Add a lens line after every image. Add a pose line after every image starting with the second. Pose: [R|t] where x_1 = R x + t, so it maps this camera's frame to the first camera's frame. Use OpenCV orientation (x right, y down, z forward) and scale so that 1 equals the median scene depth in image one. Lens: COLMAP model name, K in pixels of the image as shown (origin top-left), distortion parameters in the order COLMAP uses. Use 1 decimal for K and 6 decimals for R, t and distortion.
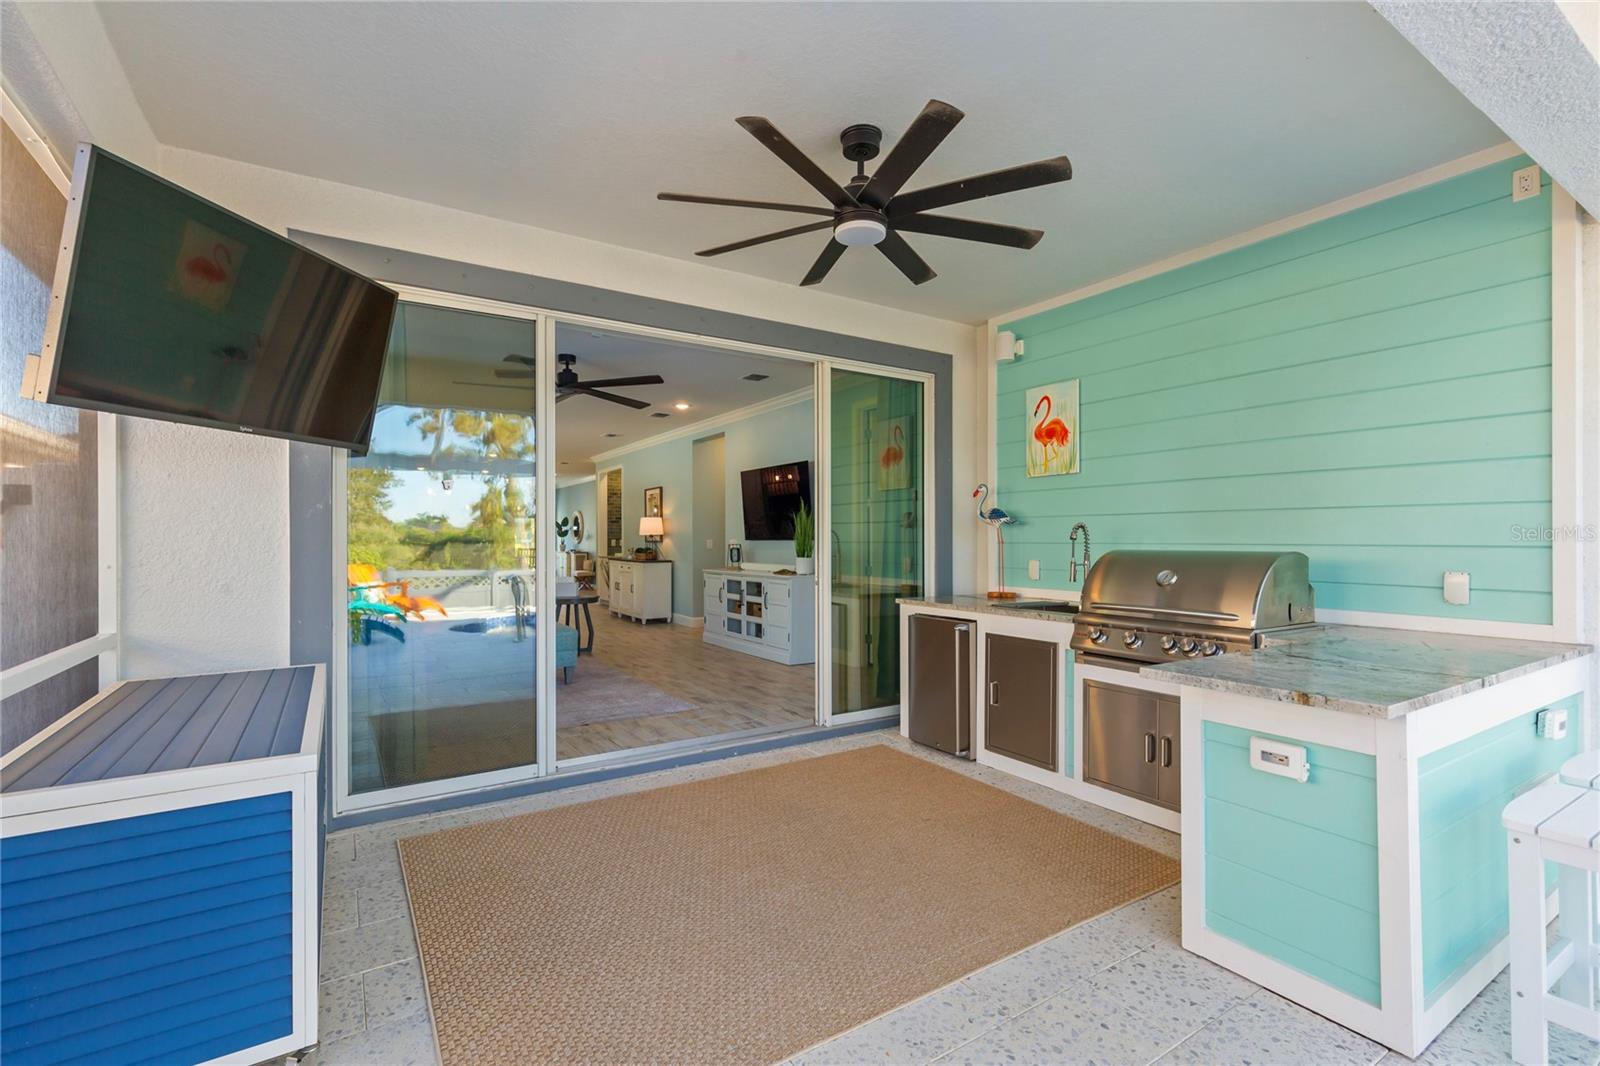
lens RADIAL K [[727.4, 0, 789.2], [0, 727.4, 539.3], [0, 0, 1]] dist [0.007582, -0.000467]
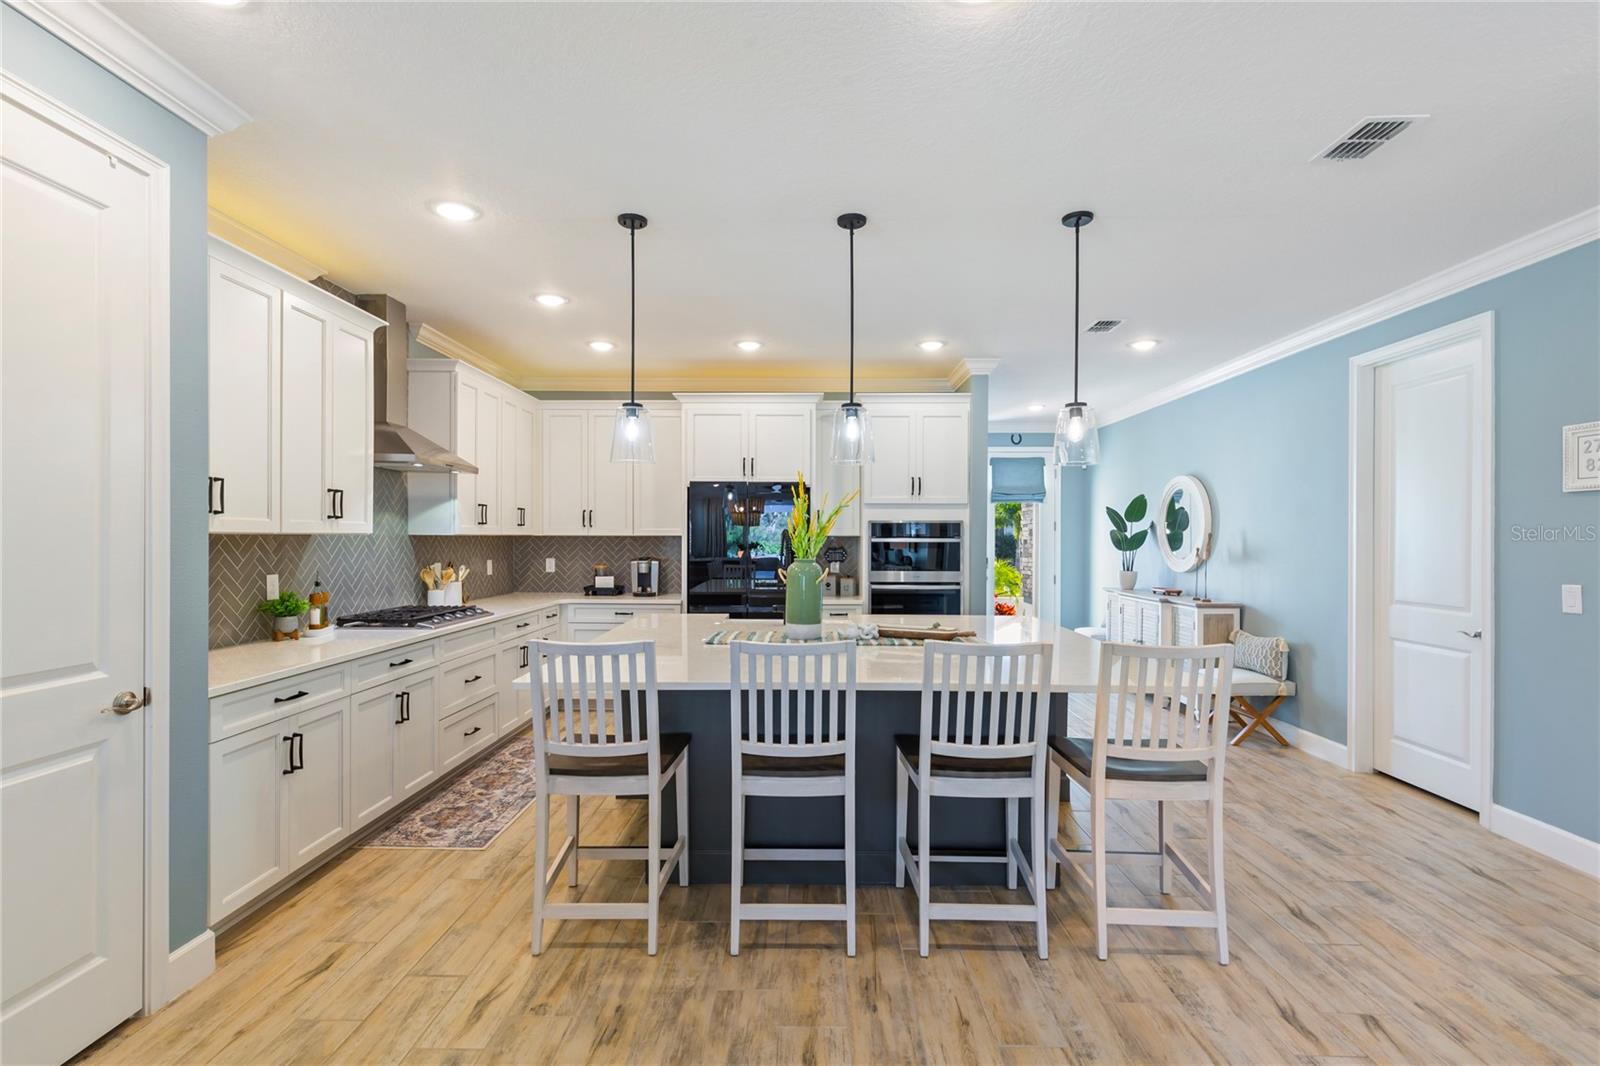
lens RADIAL K [[727.4, 0, 784.0], [0, 727.4, 539.6], [0, 0, 1]] dist [0.007582, -0.000467]
pose [[0.826838, 0.008889, -0.562369, -0.437534], [-0.007485, 0.999960, 0.004802, -0.015811], [0.562390, 0.000239, 0.826872, 1.058803]]
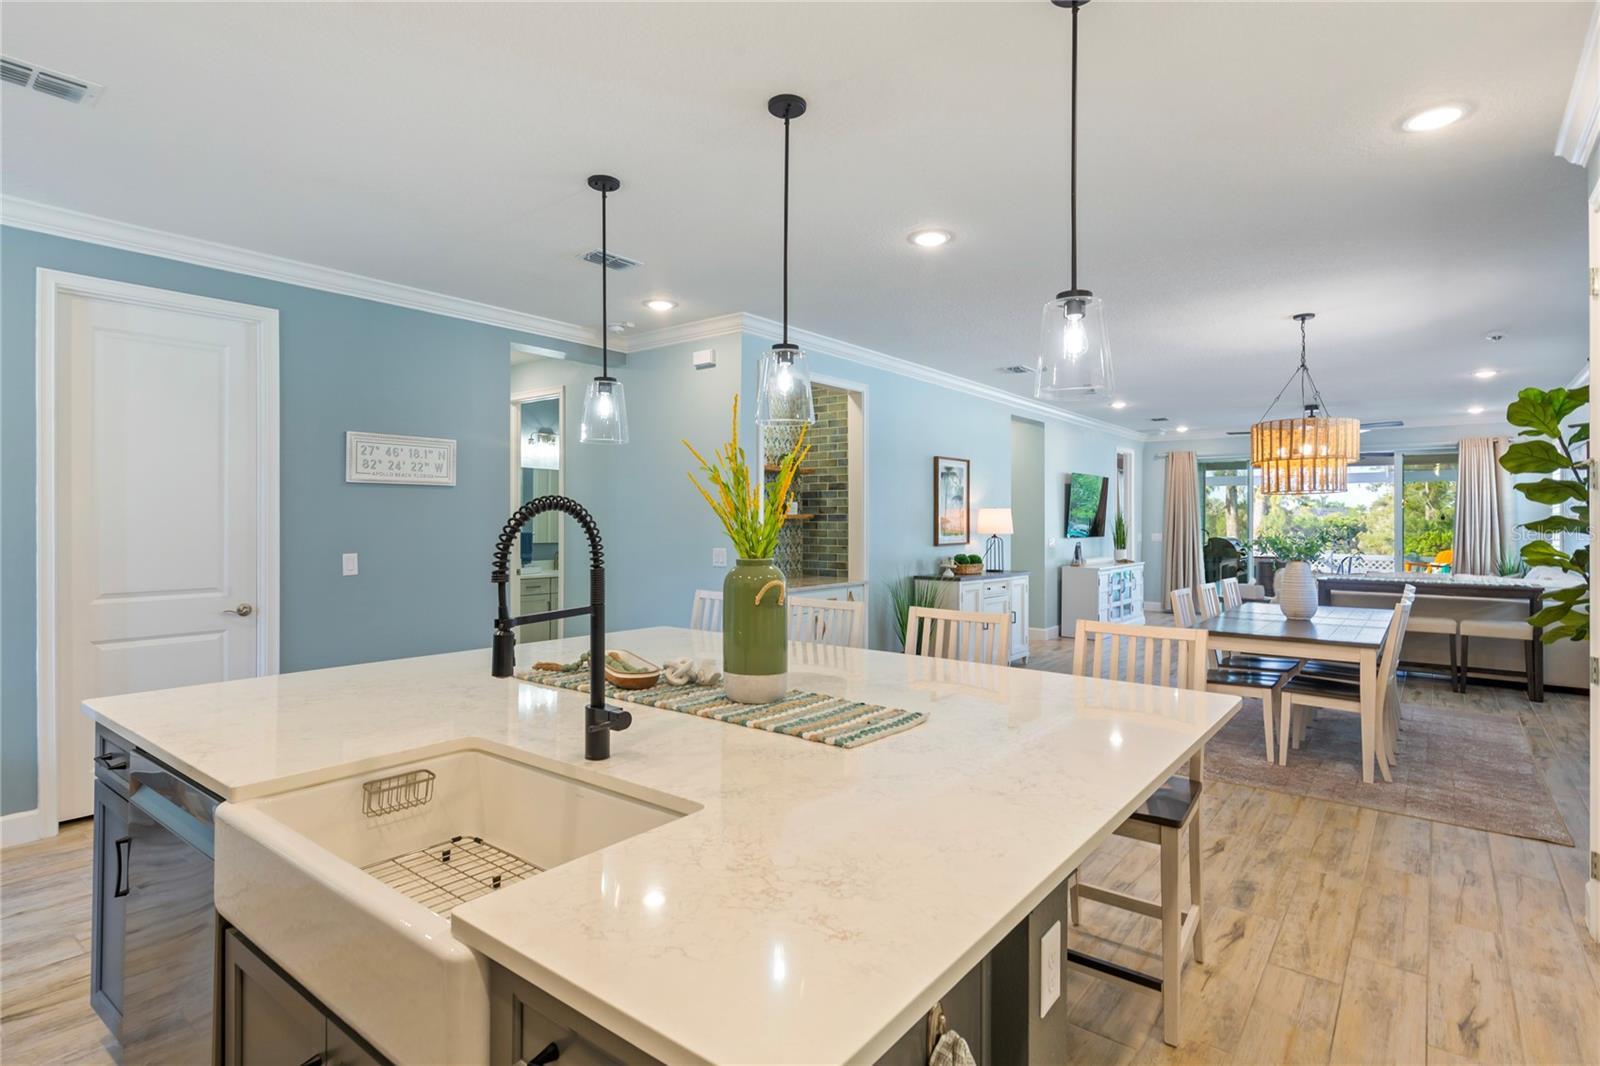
lens RADIAL K [[815.2, 0, 801.5], [0, 815.2, 503.3], [0, 0, 1]] dist [0.007488, 0.000002]
pose [[-0.337333, 0.022501, 0.941116, -0.821687], [-0.001851, 0.999697, -0.024565, -0.014968], [-0.941383, -0.010029, -0.337189, 1.399478]]
